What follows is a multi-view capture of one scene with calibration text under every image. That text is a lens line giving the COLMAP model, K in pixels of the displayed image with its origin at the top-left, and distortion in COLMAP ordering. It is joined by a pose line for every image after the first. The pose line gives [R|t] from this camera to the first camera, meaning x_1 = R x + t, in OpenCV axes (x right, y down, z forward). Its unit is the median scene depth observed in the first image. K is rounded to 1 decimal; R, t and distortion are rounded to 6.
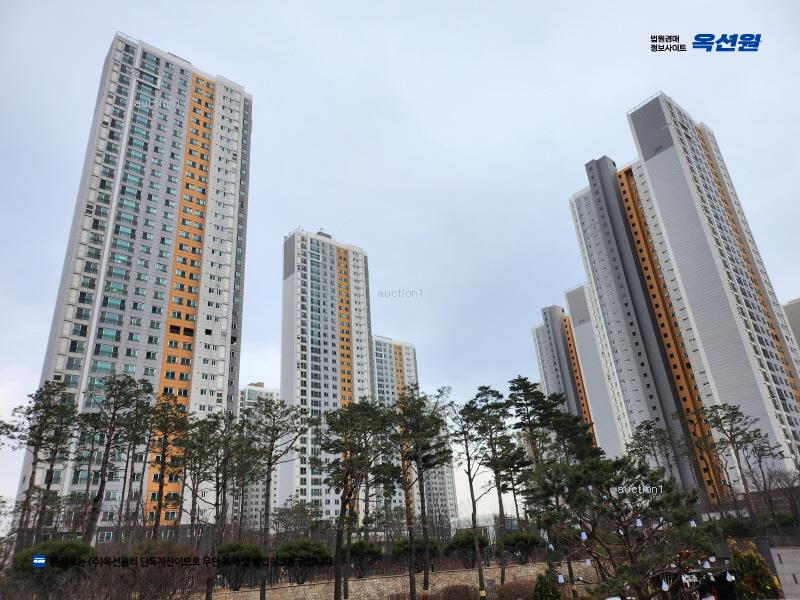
lens RADIAL K [[565.5, 0, 395.1], [0, 565.5, 302.2], [0, 0, 1]] dist [0.070809, -0.067468]
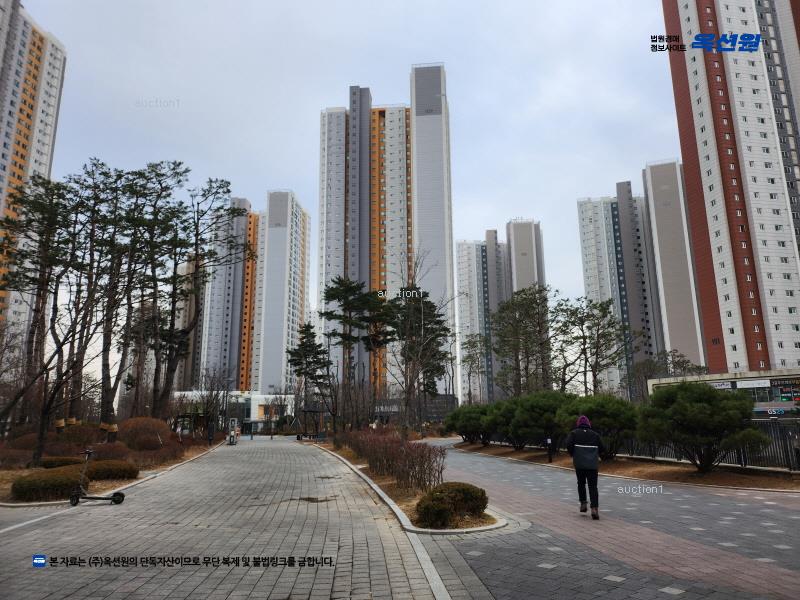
lens RADIAL K [[565.5, 0, 411.5], [0, 565.5, 296.0], [0, 0, 1]] dist [0.070809, -0.067468]
pose [[0.690432, 0.215464, 0.690564, -0.354755], [-0.328544, 0.943877, 0.033980, 0.075282], [-0.644487, -0.250342, 0.722472, 0.122438]]
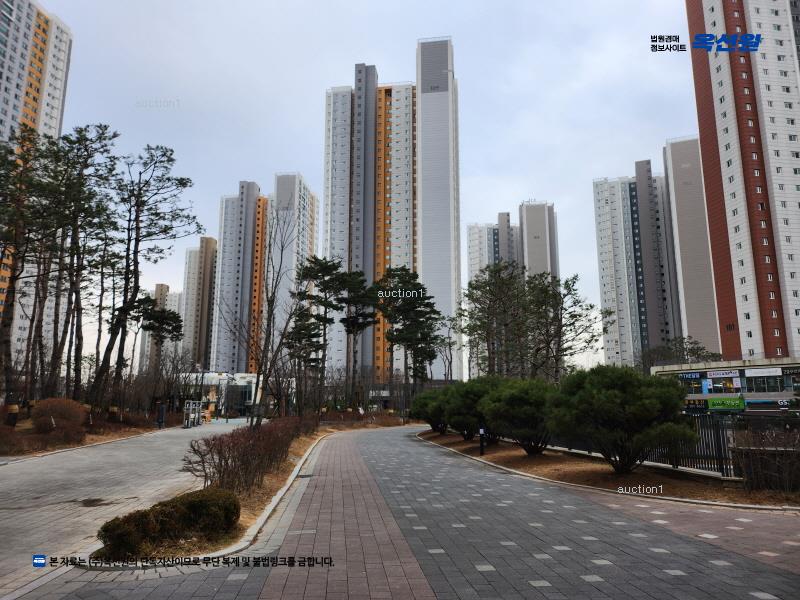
lens RADIAL K [[565.5, 0, 396.4], [0, 565.5, 301.4], [0, 0, 1]] dist [0.070809, -0.067468]
pose [[0.729461, 0.194907, 0.655665, -0.311190], [-0.328816, 0.940446, 0.086262, 0.069144], [-0.599805, -0.278518, 0.750108, 0.117084]]
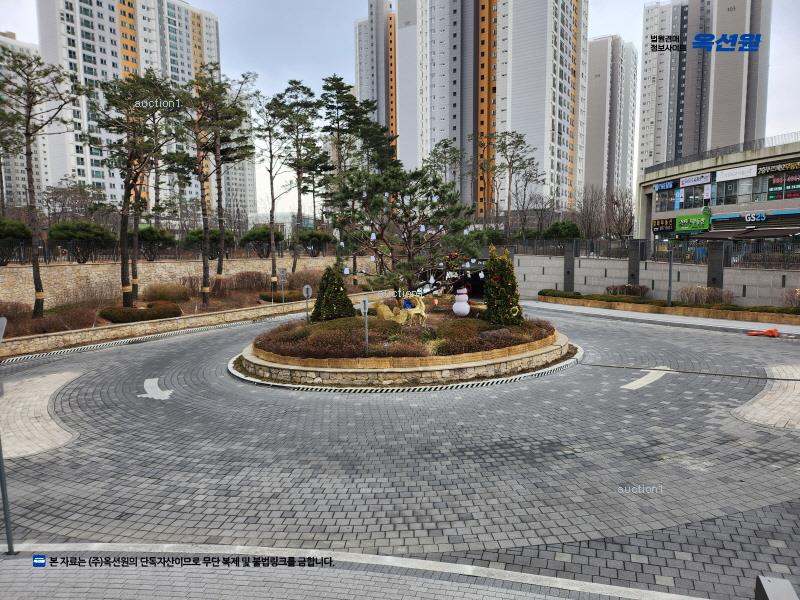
lens RADIAL K [[565.5, 0, 394.6], [0, 565.5, 307.8], [0, 0, 1]] dist [0.070809, -0.067468]
pose [[0.940891, 0.019781, 0.338132, 0.002869], [-0.185226, 0.865846, 0.464761, 0.006553], [-0.283577, -0.499920, 0.818330, 0.015446]]
